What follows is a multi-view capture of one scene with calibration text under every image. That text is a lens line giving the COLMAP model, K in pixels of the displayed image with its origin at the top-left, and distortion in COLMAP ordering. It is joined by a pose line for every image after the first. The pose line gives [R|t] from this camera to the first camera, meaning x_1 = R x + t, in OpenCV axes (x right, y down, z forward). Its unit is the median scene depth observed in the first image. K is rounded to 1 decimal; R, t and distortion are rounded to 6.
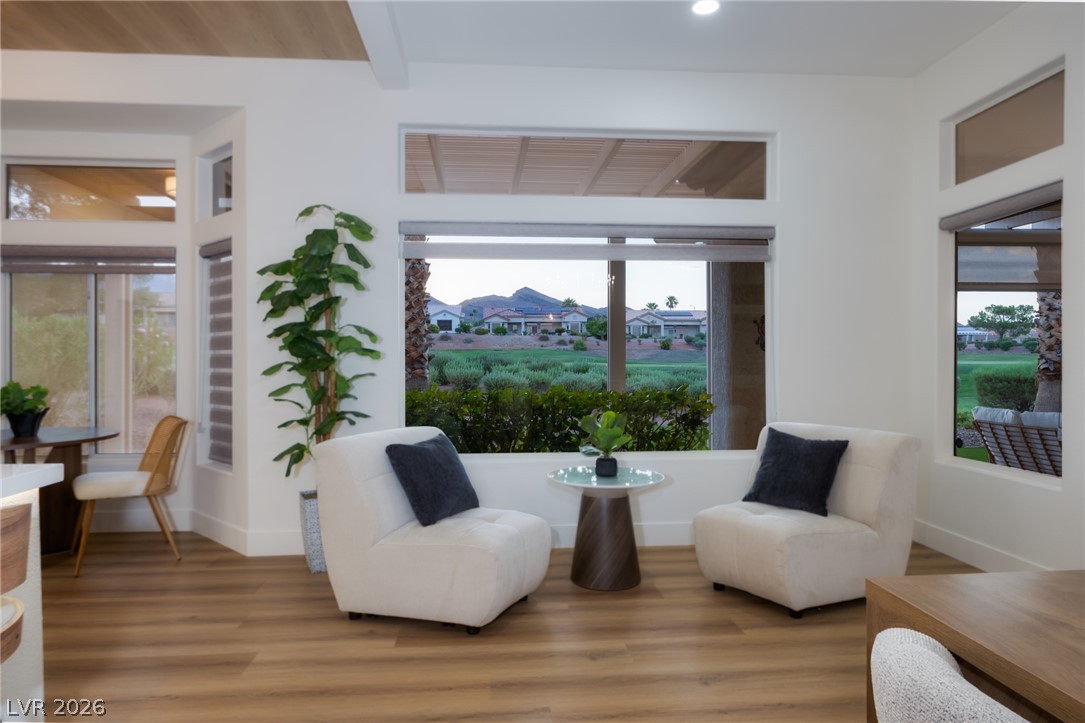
lens RADIAL K [[646.7, 0, 542.5], [0, 646.7, 361.5], [0, 0, 1]] dist [0.000765, 0.000042]
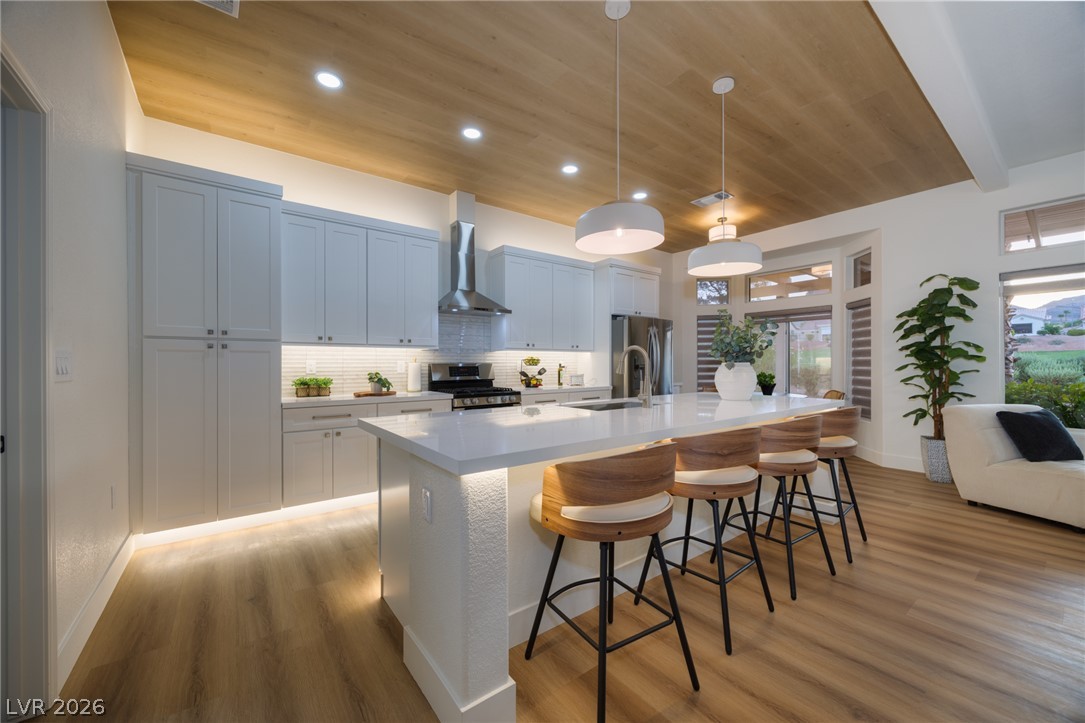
lens RADIAL K [[413.9, 0, 547.1], [0, 413.9, 364.5], [0, 0, 1]] dist [-0.000852, -0.000177]
pose [[0.537928, 0.002259, -0.842988, 0.034462], [0.000785, 0.999995, 0.003180, -0.000691], [0.842991, -0.002372, 0.537923, -0.492601]]
